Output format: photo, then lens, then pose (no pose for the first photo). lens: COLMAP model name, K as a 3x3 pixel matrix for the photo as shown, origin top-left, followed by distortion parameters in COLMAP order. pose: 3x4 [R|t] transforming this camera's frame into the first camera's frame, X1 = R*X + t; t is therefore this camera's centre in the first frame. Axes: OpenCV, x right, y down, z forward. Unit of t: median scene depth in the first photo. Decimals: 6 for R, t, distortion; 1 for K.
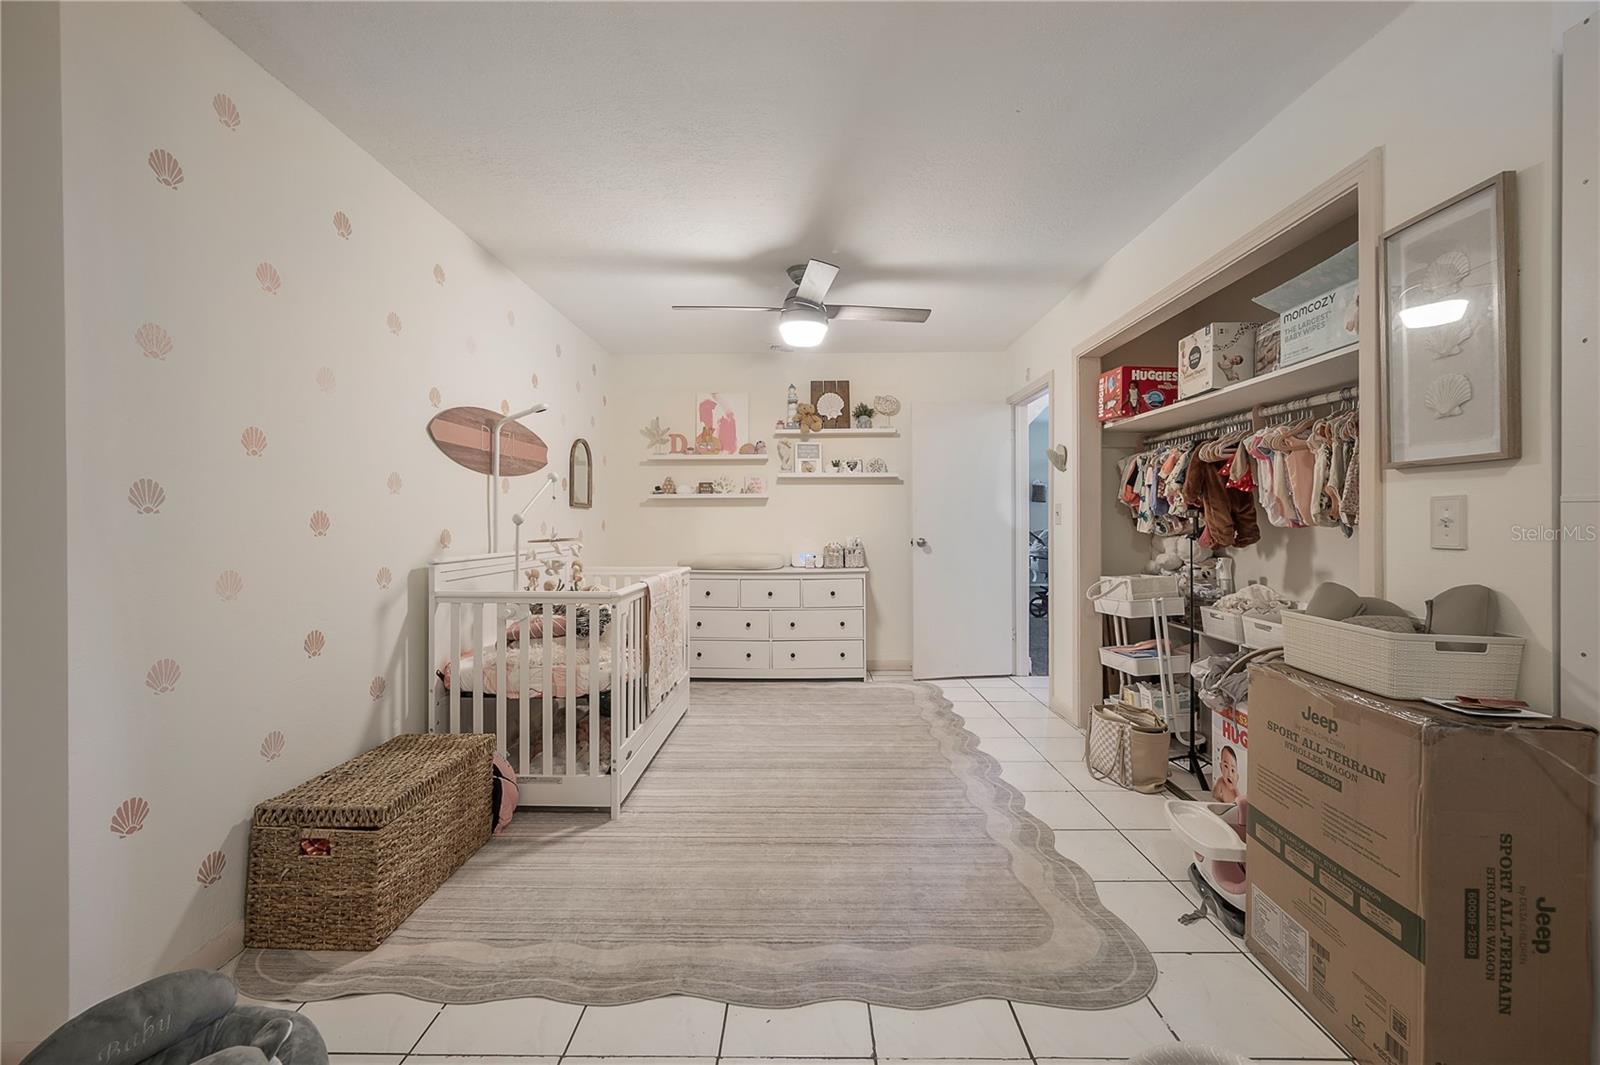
lens RADIAL K [[633.0, 0, 800.3], [0, 633.0, 523.8], [0, 0, 1]] dist [0.000065, -0.000061]
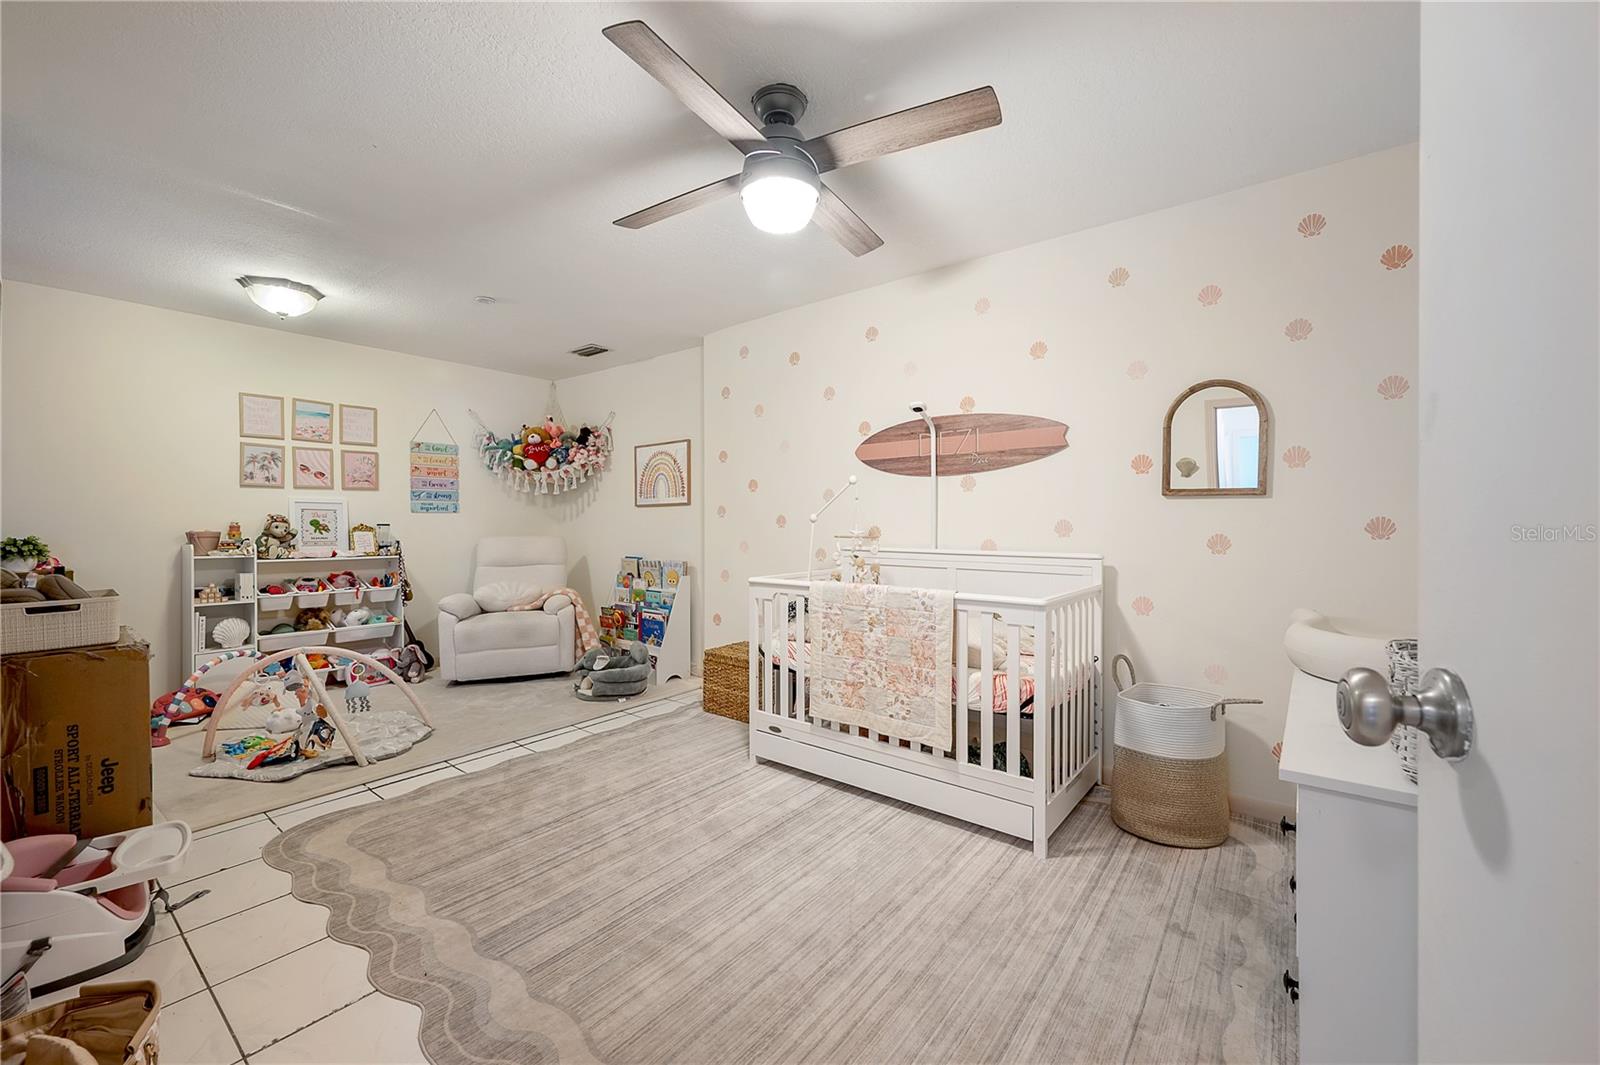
lens RADIAL K [[633.0, 0, 800.3], [0, 633.0, 523.8], [0, 0, 1]] dist [0.000065, -0.000061]
pose [[-0.600586, 0.004302, -0.799549, 0.700582], [-0.001762, 0.999976, 0.006704, -0.004867], [0.799558, 0.005435, -0.600564, 2.008649]]
